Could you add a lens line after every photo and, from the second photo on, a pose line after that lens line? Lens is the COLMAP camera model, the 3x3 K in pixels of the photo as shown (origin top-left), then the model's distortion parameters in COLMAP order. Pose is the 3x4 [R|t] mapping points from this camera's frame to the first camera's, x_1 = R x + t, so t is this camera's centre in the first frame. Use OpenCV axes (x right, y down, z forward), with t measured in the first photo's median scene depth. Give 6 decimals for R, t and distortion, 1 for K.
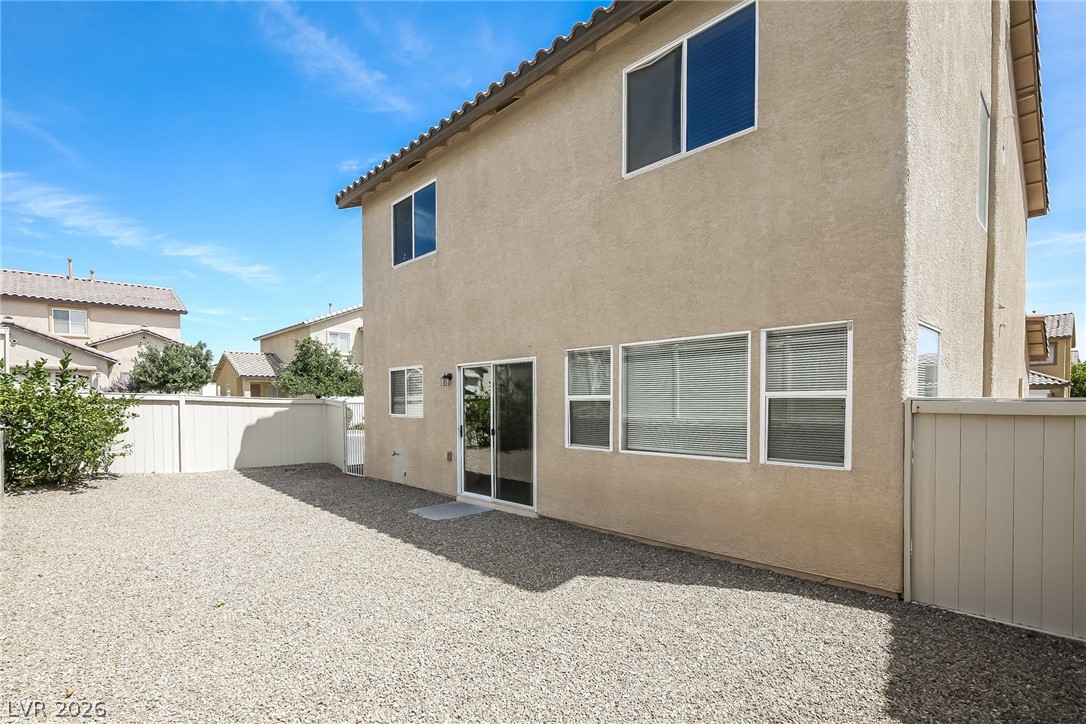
lens RADIAL K [[503.9, 0, 542.8], [0, 503.9, 405.4], [0, 0, 1]] dist [0.002390, 0.000176]
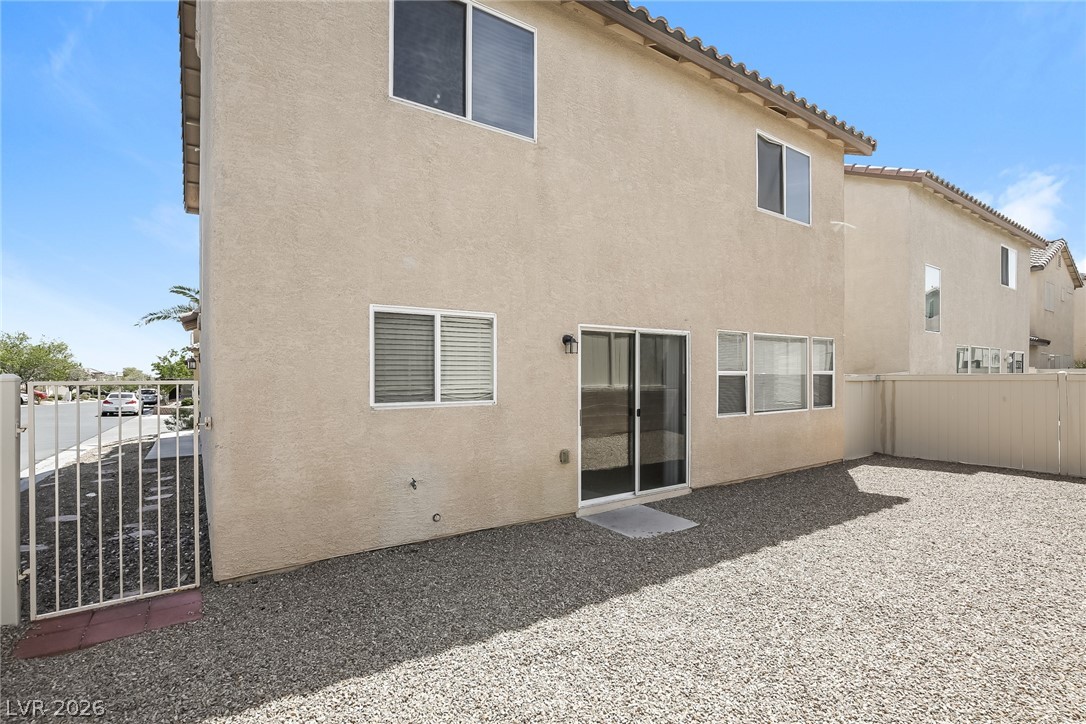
lens RADIAL K [[524.0, 0, 543.0], [0, 524.0, 362.0], [0, 0, 1]] dist [-0.002480, -0.000088]
pose [[0.167992, 0.017688, 0.985630, -1.026807], [0.002615, 0.999827, -0.018388, -0.016383], [-0.985785, 0.005667, 0.167917, 1.051407]]
